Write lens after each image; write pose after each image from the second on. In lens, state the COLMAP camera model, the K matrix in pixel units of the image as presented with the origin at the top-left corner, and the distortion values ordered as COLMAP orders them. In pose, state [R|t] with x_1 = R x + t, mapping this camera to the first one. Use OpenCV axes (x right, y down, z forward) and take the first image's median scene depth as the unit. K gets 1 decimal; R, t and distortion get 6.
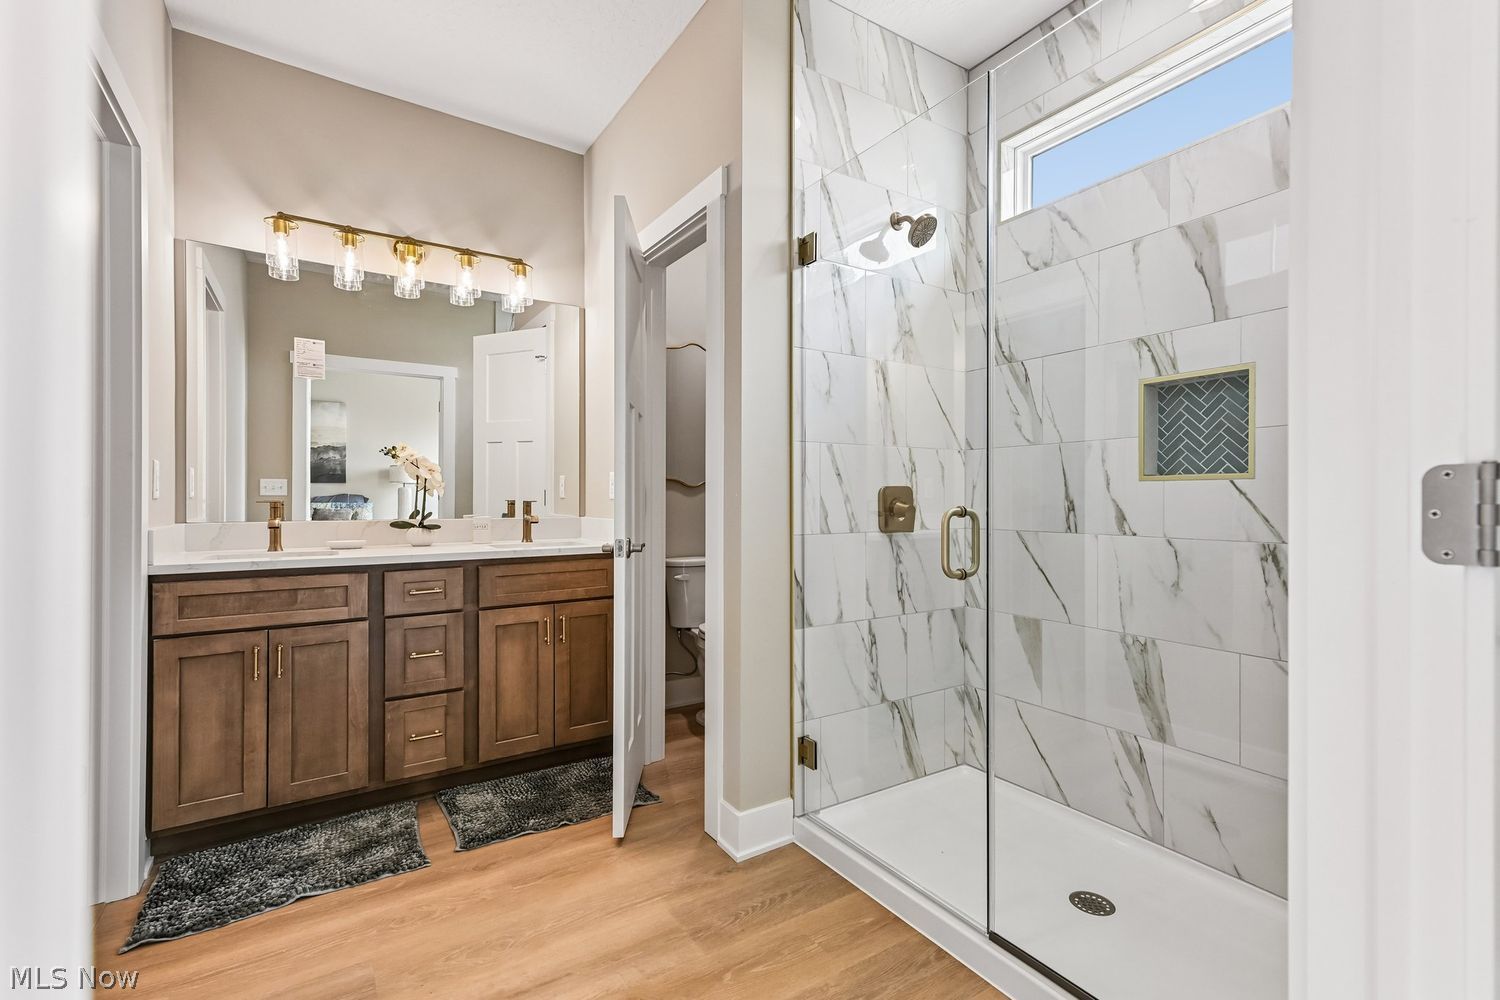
lens RADIAL K [[662.4, 0, 750.0], [0, 662.4, 500.0], [0, 0, 1]] dist [0.005105, -0.008741]
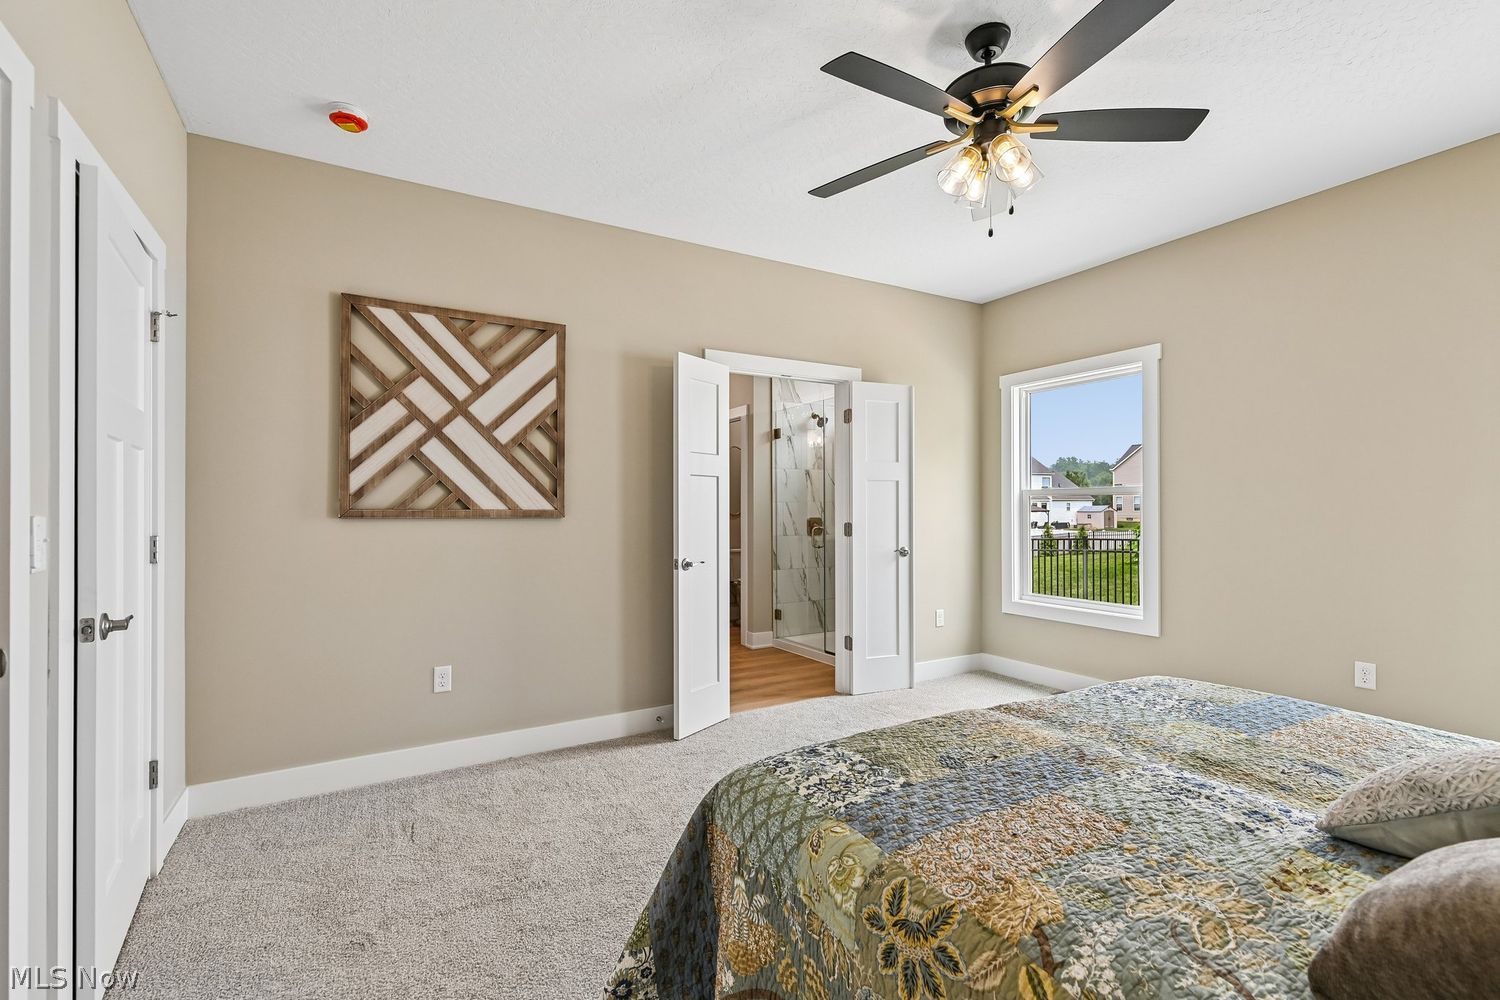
lens RADIAL K [[662.4, 0, 750.0], [0, 662.4, 500.0], [0, 0, 1]] dist [0.005105, -0.008741]
pose [[0.998475, -0.003788, -0.055069, 0.152650], [0.002337, 0.999649, -0.026399, -0.030618], [0.055150, 0.026230, 0.998134, -2.184261]]
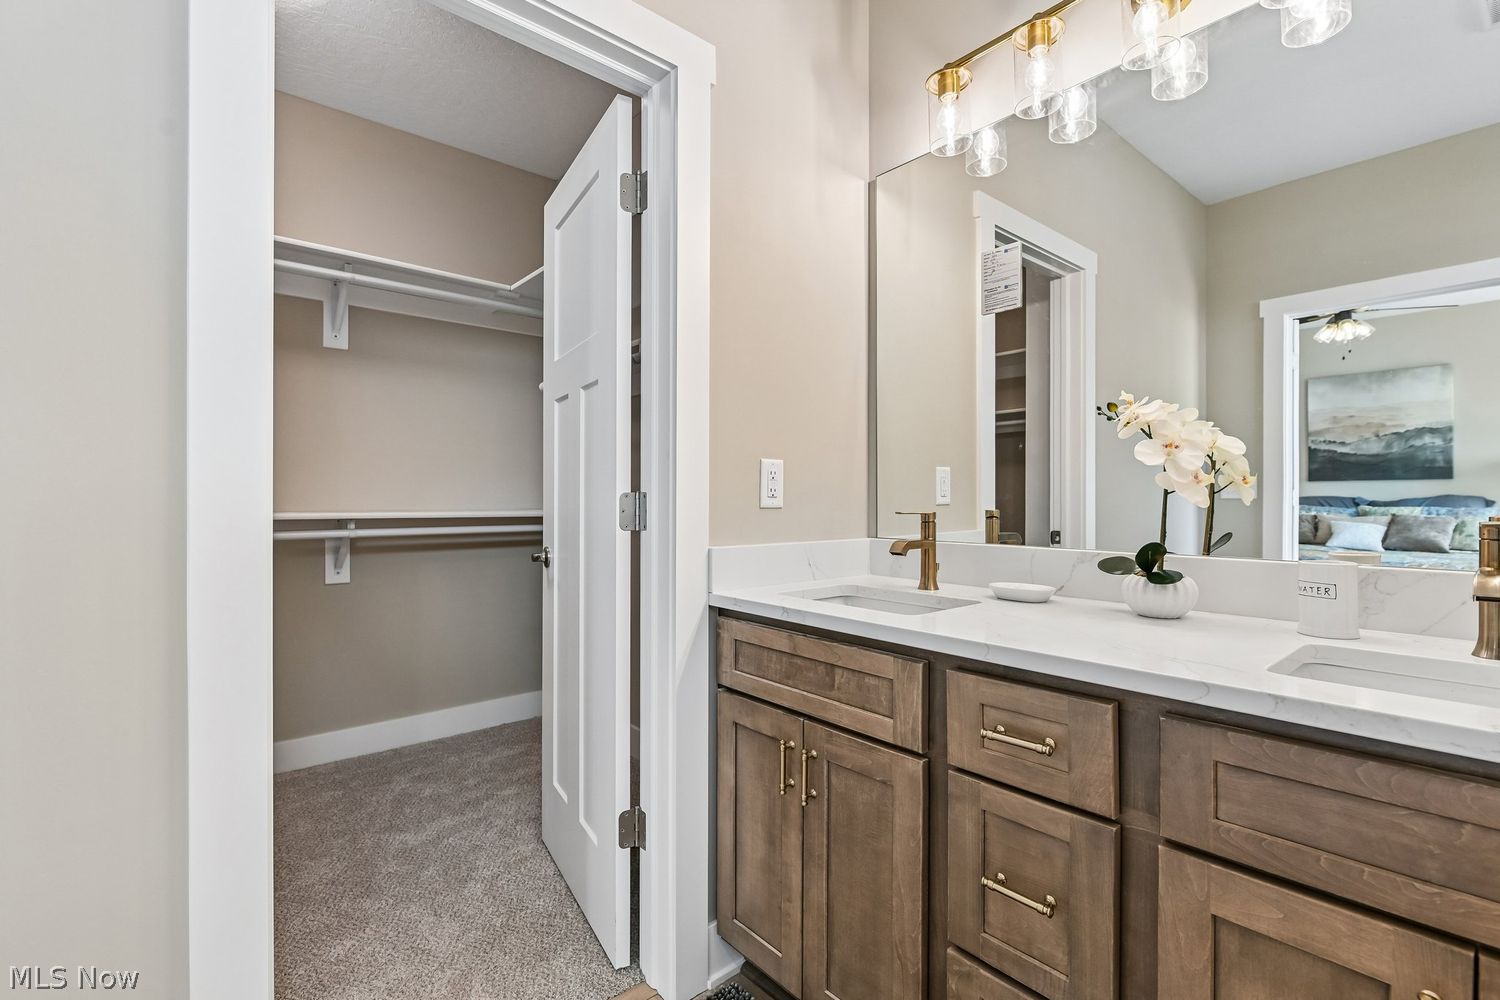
lens RADIAL K [[662.4, 0, 750.0], [0, 662.4, 500.0], [0, 0, 1]] dist [0.005105, -0.008741]
pose [[0.133689, 0.002109, -0.991021, -0.096672], [-0.003232, 0.999993, 0.001692, -0.009357], [0.991018, 0.002977, 0.133695, 0.716855]]
